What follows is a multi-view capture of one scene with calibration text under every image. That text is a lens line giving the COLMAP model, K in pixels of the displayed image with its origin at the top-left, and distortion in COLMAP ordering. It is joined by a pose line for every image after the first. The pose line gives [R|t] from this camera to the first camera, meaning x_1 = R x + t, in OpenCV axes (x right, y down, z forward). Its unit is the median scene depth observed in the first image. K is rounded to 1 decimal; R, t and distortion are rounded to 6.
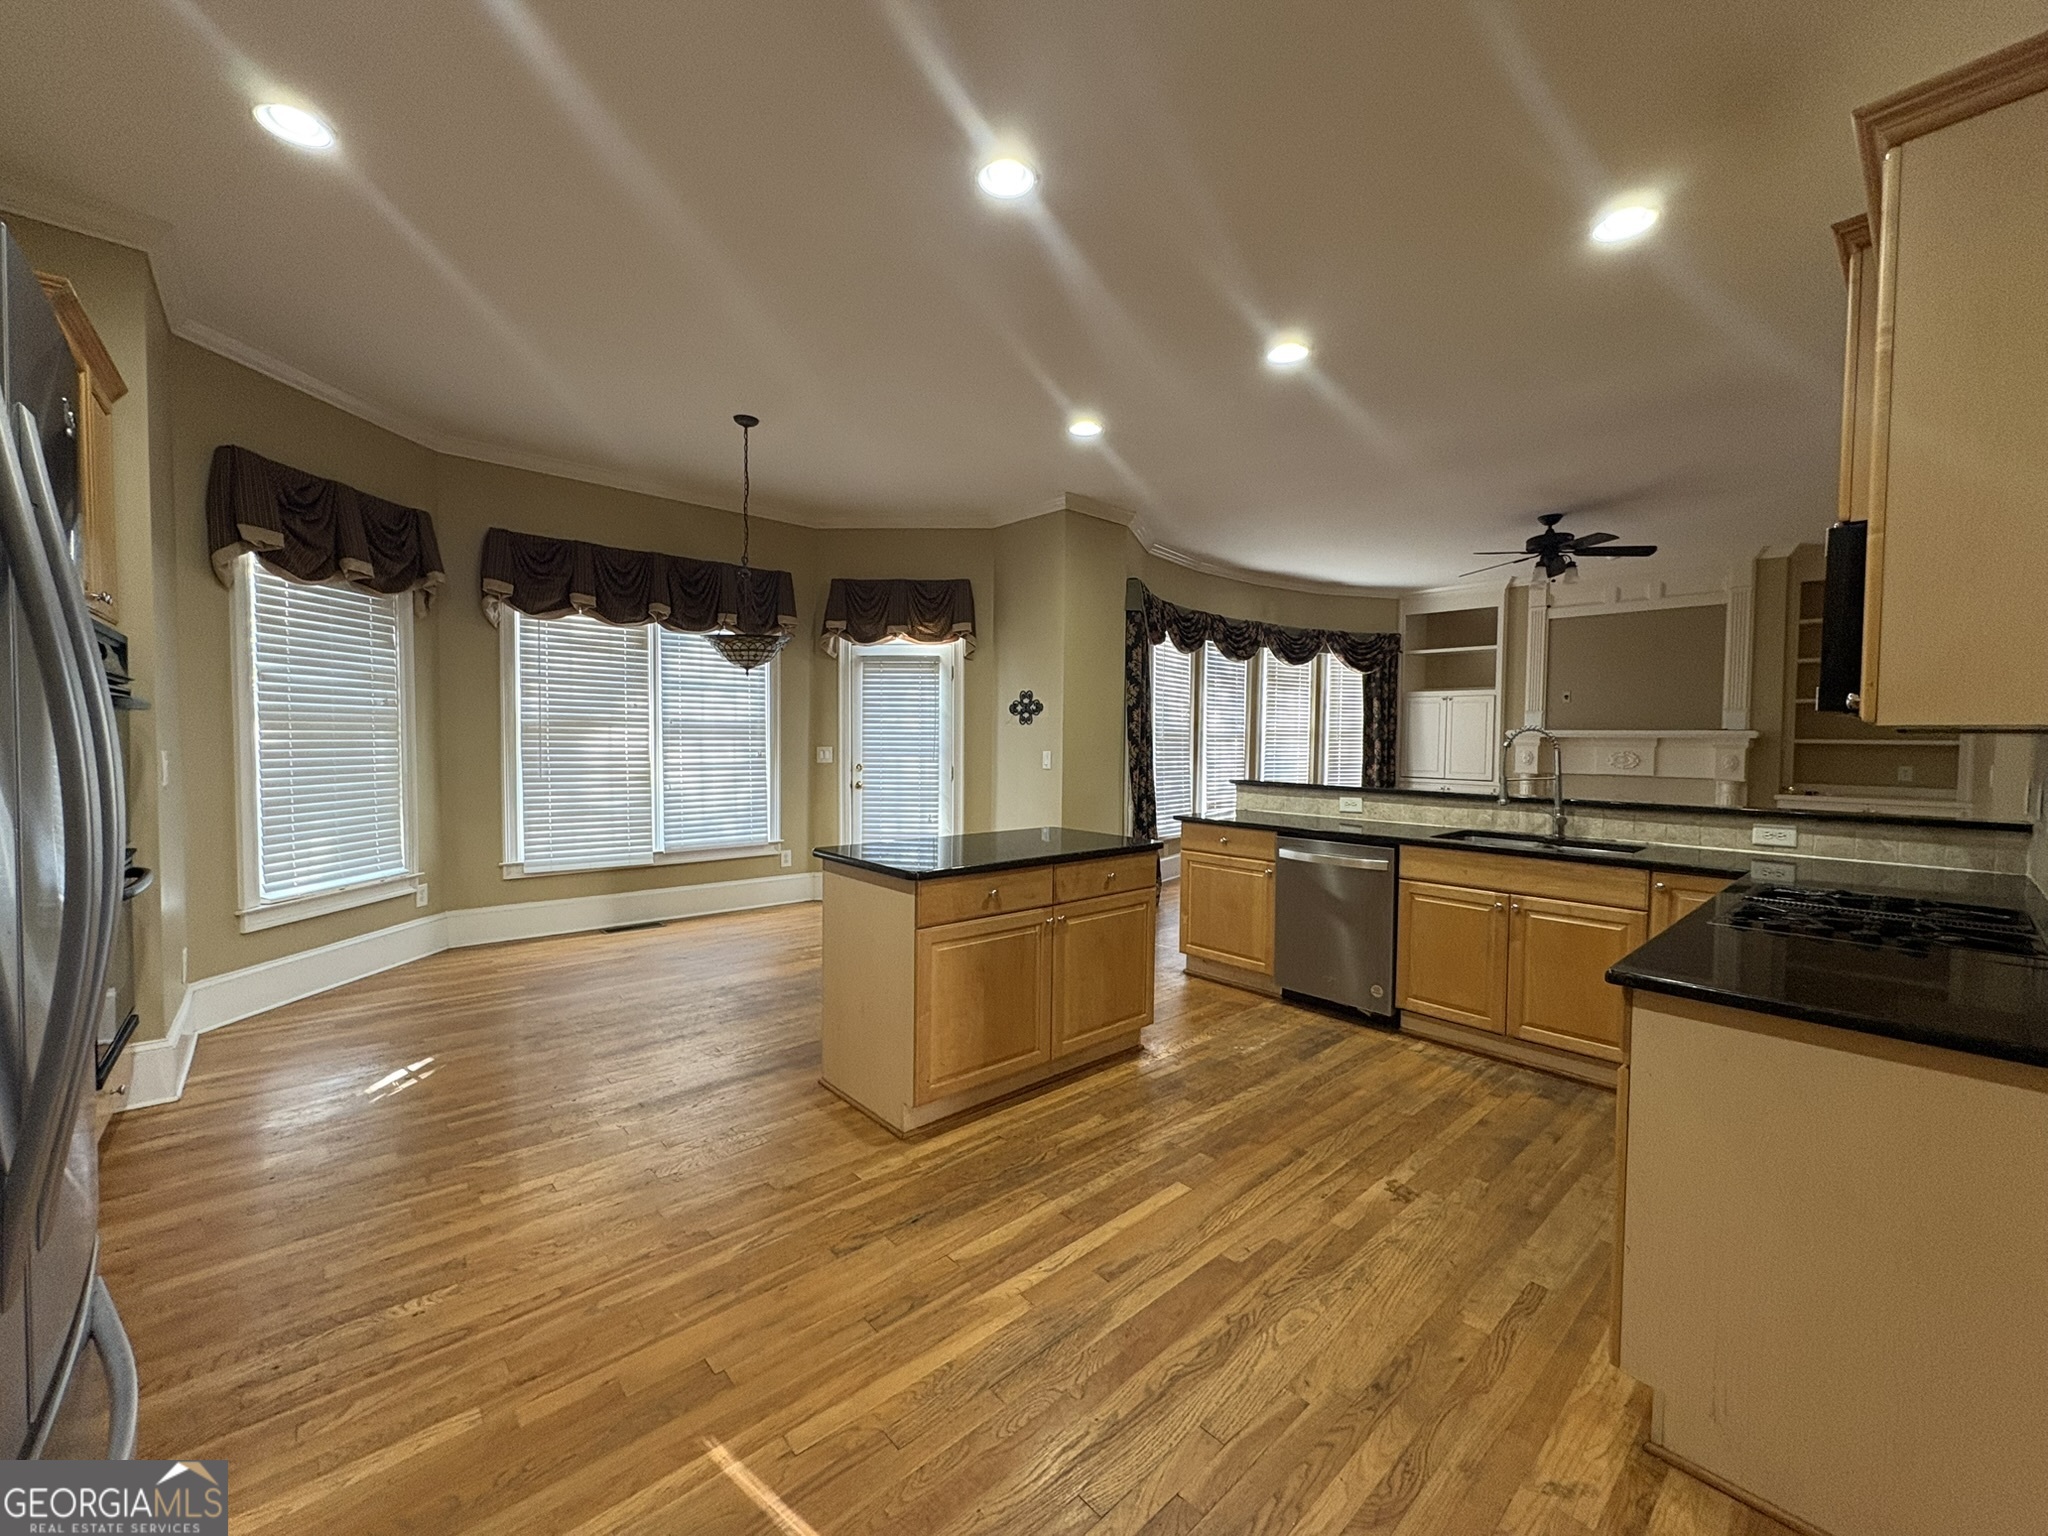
lens RADIAL K [[816.0, 0, 1026.7], [0, 816.0, 765.7], [0, 0, 1]] dist [0.001582, -0.000454]
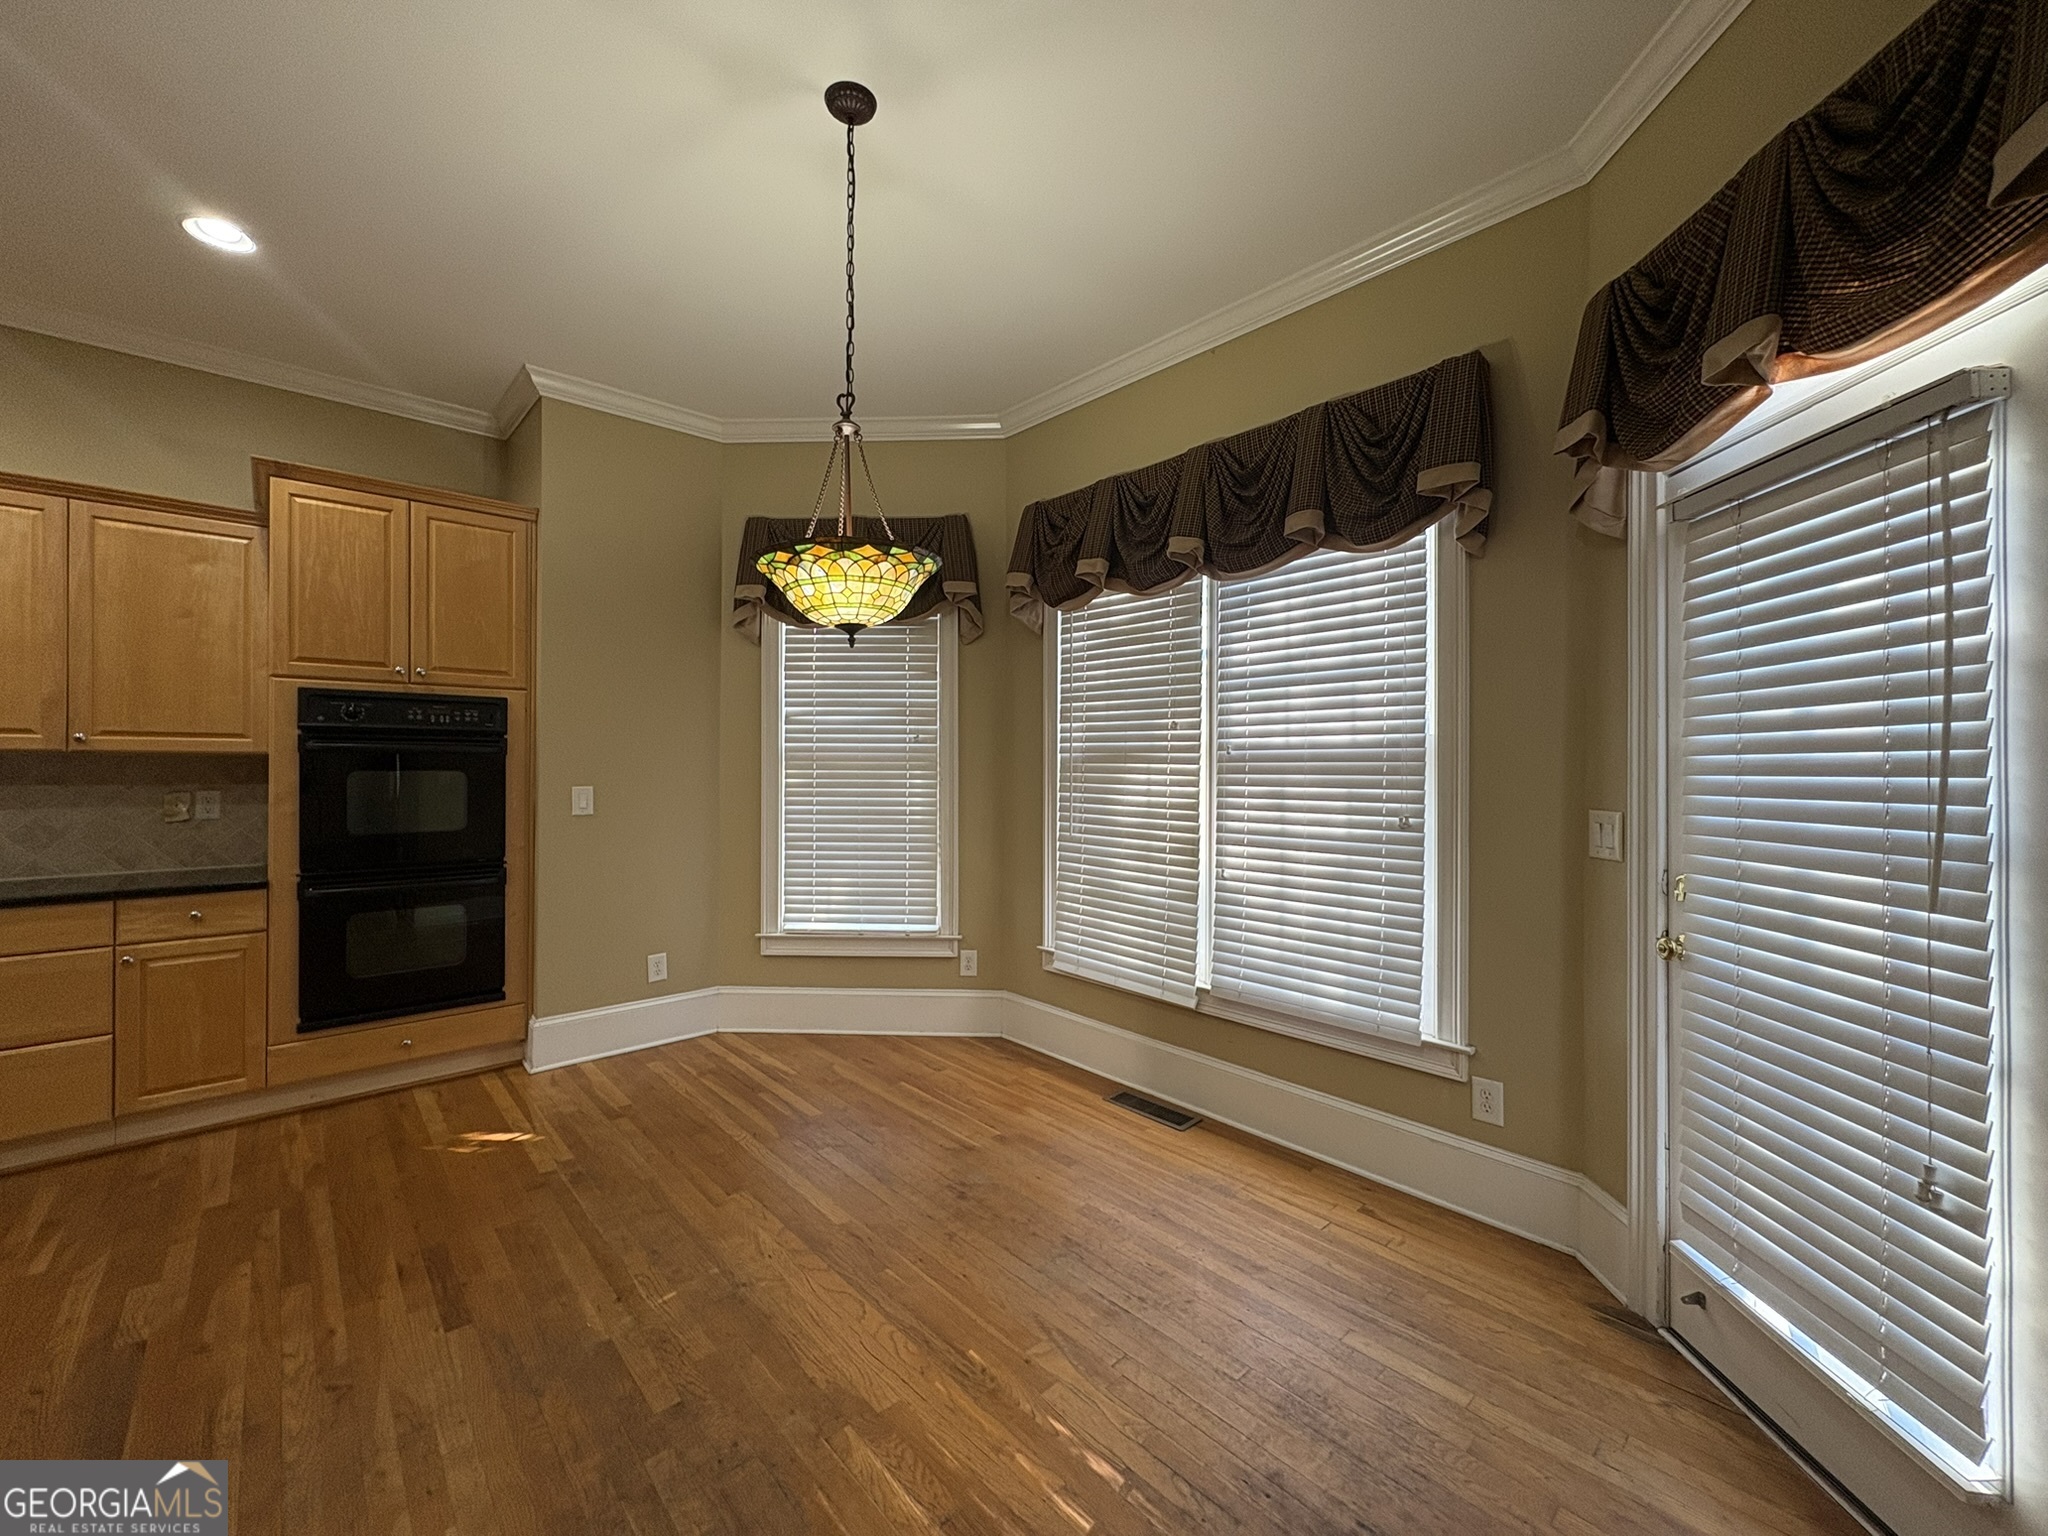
lens RADIAL K [[816.0, 0, 1025.9], [0, 816.0, 764.2], [0, 0, 1]] dist [0.001582, -0.000454]
pose [[0.005809, -0.016736, -0.999843, 0.083907], [-0.041846, 0.998980, -0.016964, -0.026887], [0.999107, 0.041938, 0.005102, 0.761938]]
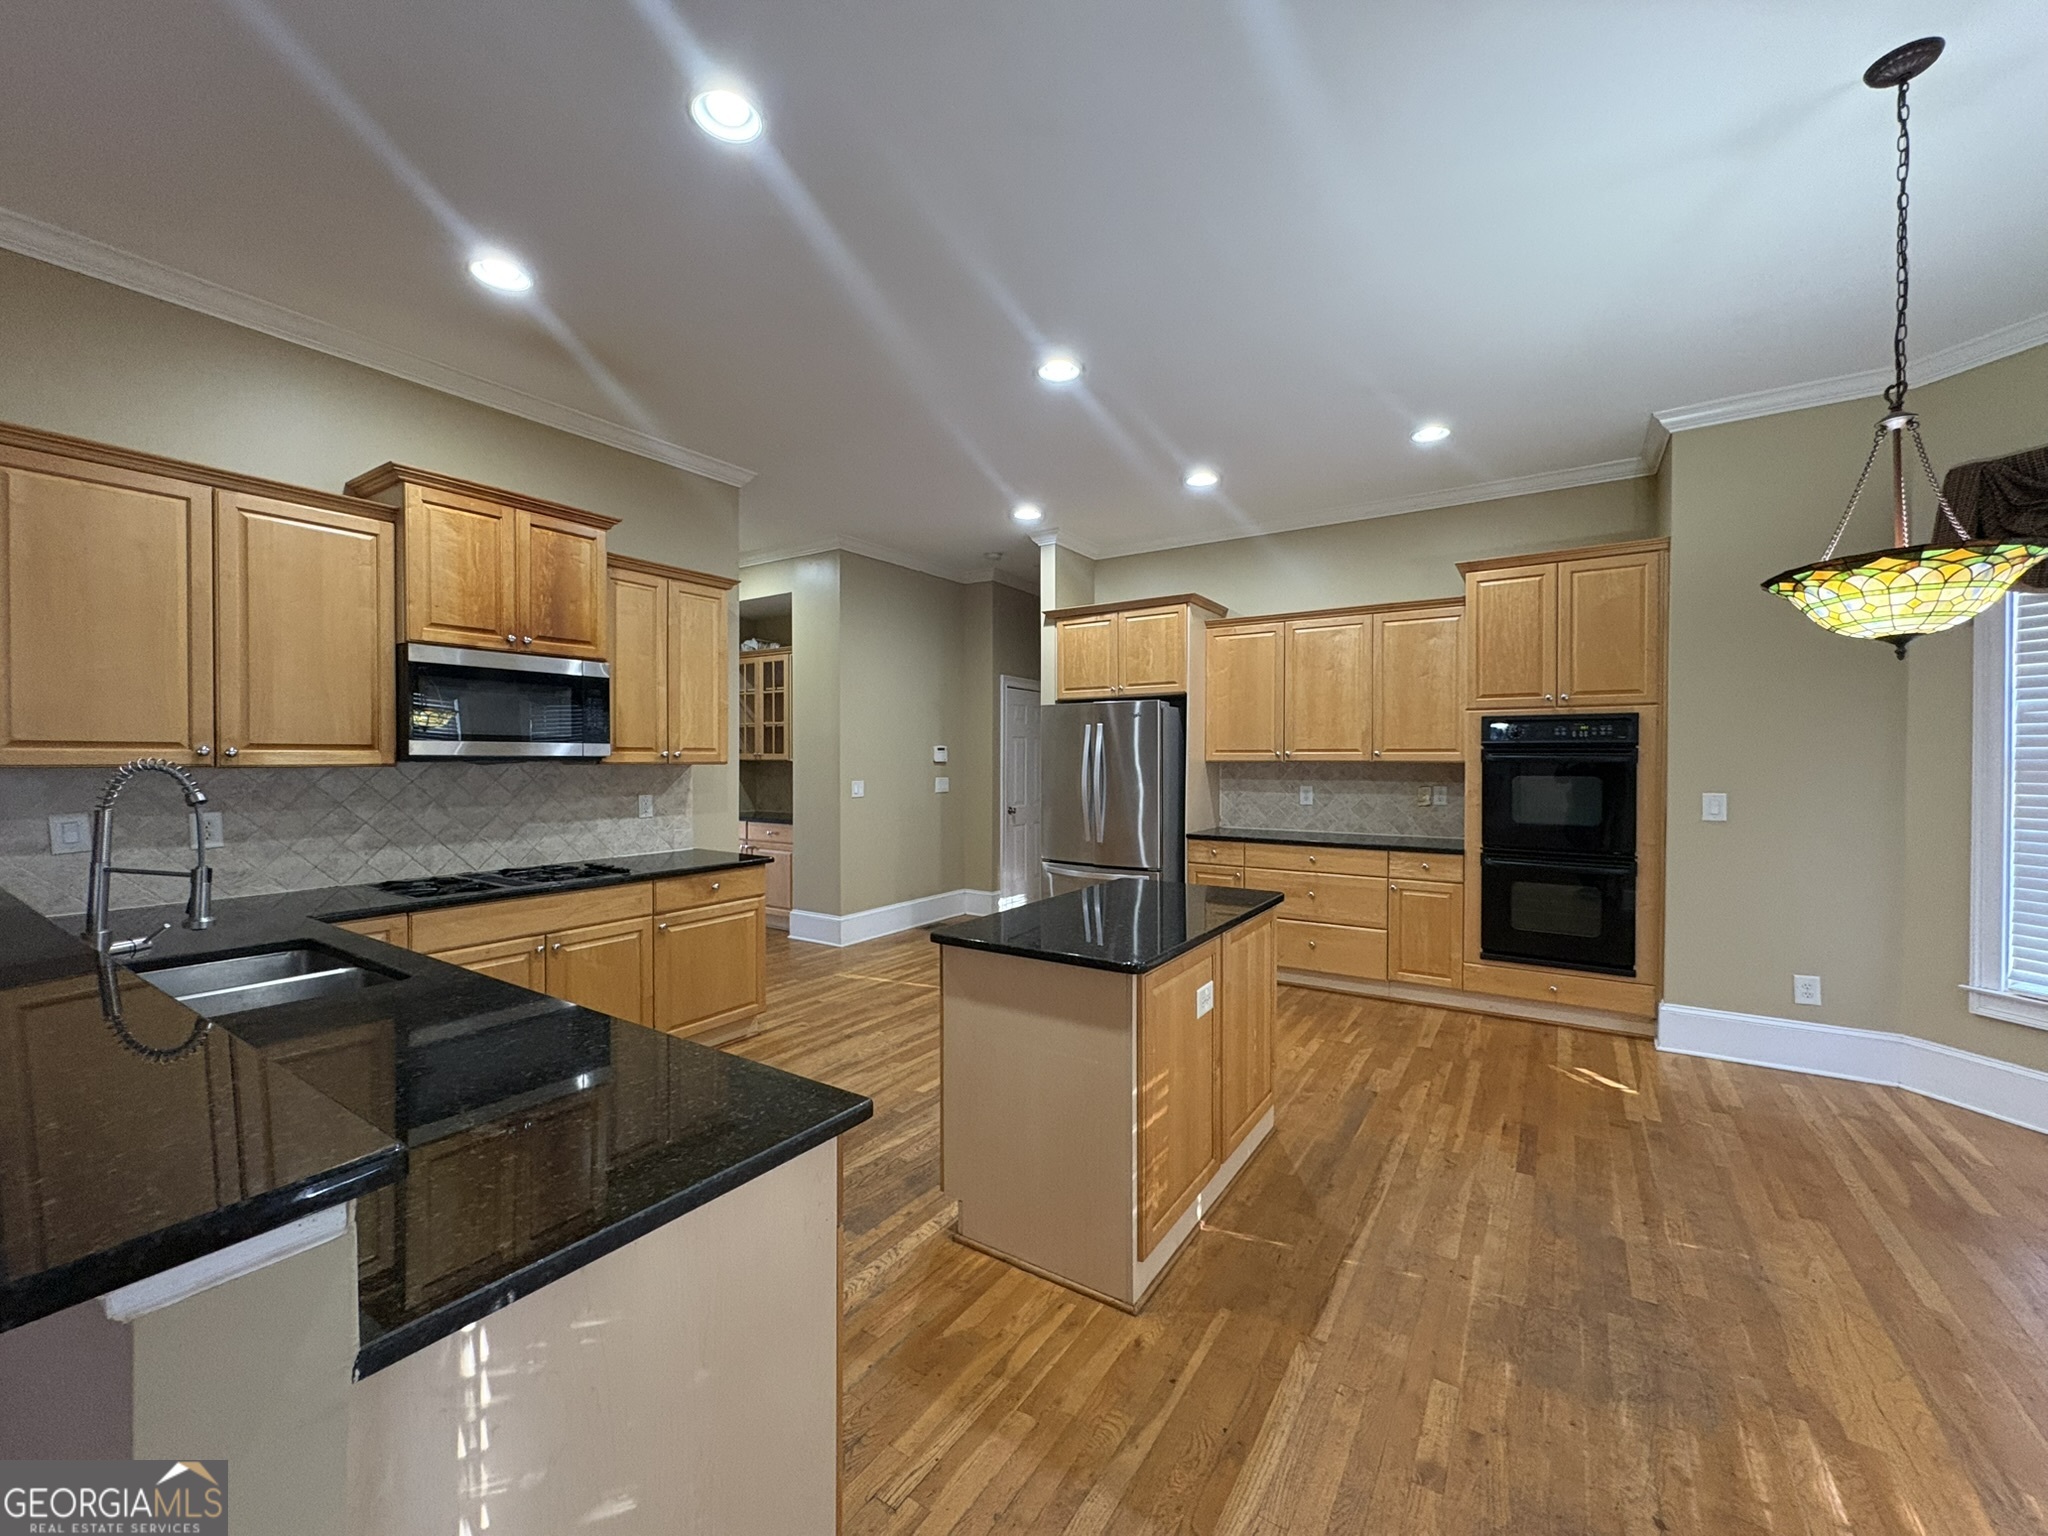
lens RADIAL K [[816.0, 0, 1024.6], [0, 816.0, 762.0], [0, 0, 1]] dist [0.001582, -0.000454]
pose [[-0.968164, -0.013378, -0.249960, 0.142576], [-0.024553, 0.998831, 0.041641, -0.043058], [0.249111, 0.046453, -0.967360, 0.901566]]
